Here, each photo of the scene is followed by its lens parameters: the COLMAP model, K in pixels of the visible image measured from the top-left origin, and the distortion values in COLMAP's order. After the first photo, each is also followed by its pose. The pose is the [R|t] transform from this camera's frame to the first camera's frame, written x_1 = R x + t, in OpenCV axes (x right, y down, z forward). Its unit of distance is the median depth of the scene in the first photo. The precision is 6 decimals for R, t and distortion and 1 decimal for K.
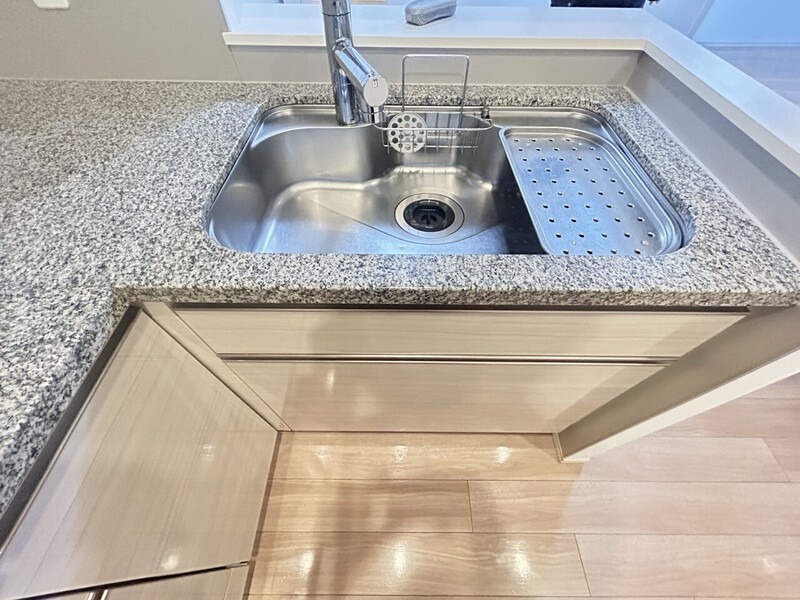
lens RADIAL K [[324.0, 0, 398.3], [0, 324.0, 301.9], [0, 0, 1]] dist [0.009690, 0.000143]
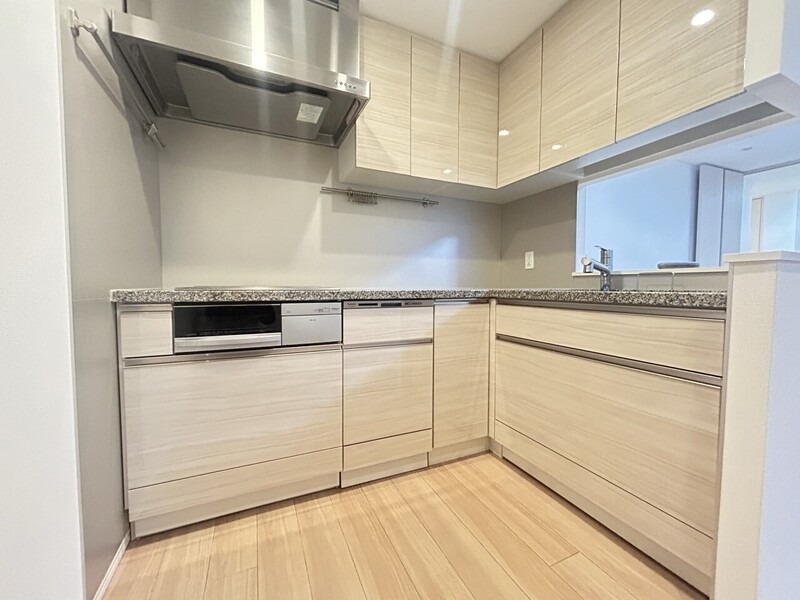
lens RADIAL K [[324.0, 0, 399.8], [0, 324.0, 300.2], [0, 0, 1]] dist [0.009690, 0.000143]
pose [[0.413596, 0.038527, -0.909645, 1.511331], [-0.738671, 0.598284, -0.310518, 1.384171], [0.532263, 0.800358, 0.275906, -0.377031]]
